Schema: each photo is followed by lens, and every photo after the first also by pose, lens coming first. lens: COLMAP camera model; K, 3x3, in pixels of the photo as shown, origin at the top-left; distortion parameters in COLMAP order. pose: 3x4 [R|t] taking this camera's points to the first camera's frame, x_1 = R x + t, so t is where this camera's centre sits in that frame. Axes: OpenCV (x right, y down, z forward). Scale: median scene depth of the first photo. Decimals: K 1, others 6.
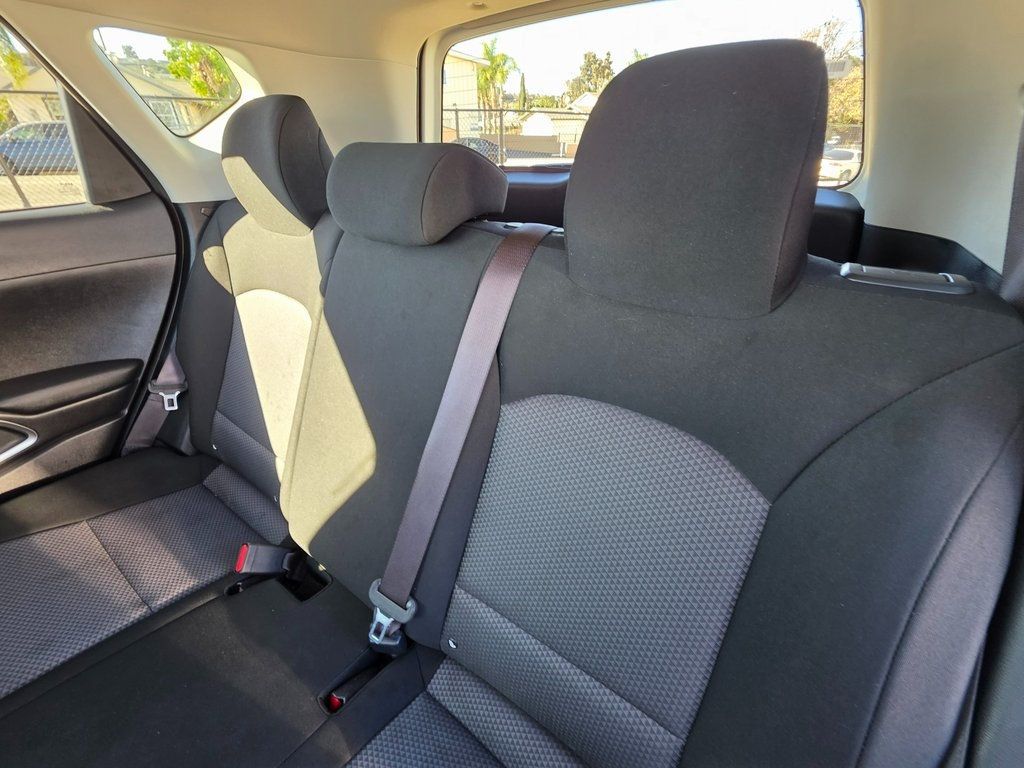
lens RADIAL K [[407.2, 0, 512.0], [0, 407.2, 384.0], [0, 0, 1]] dist [0.000896, 0.000170]
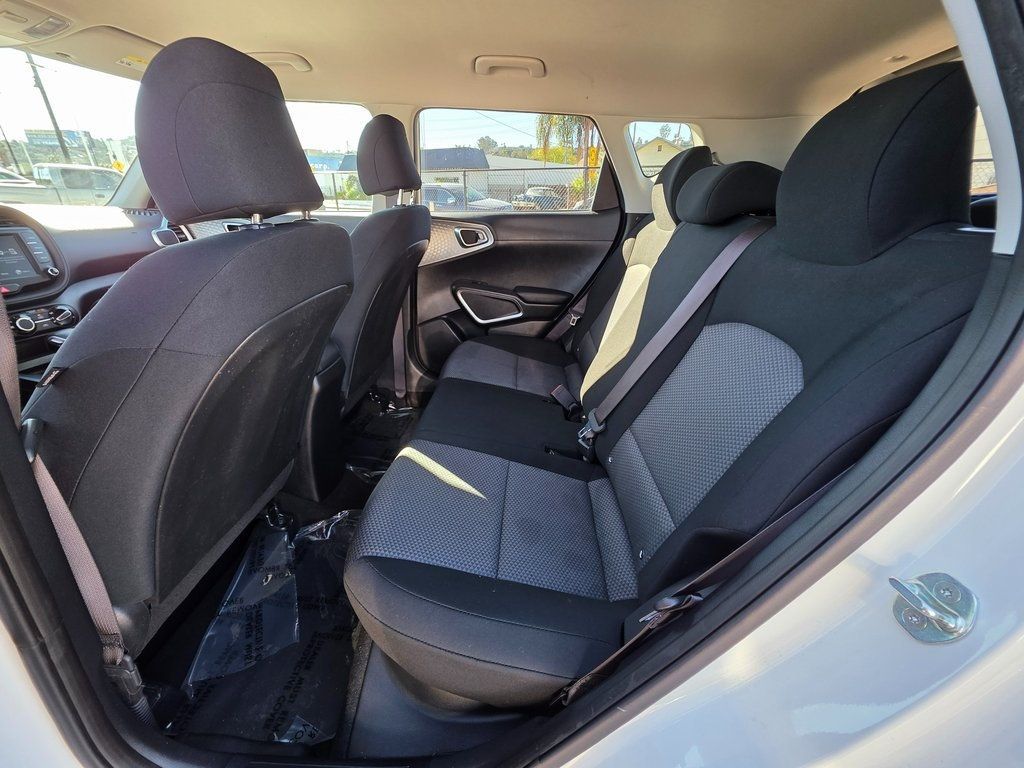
lens RADIAL K [[407.2, 0, 512.0], [0, 407.2, 384.0], [0, 0, 1]] dist [0.000896, 0.000170]
pose [[0.536774, 0.348848, -0.768231, 0.513125], [-0.441789, 0.891932, 0.096335, 0.260038], [0.718816, 0.287686, 0.632883, -0.248127]]
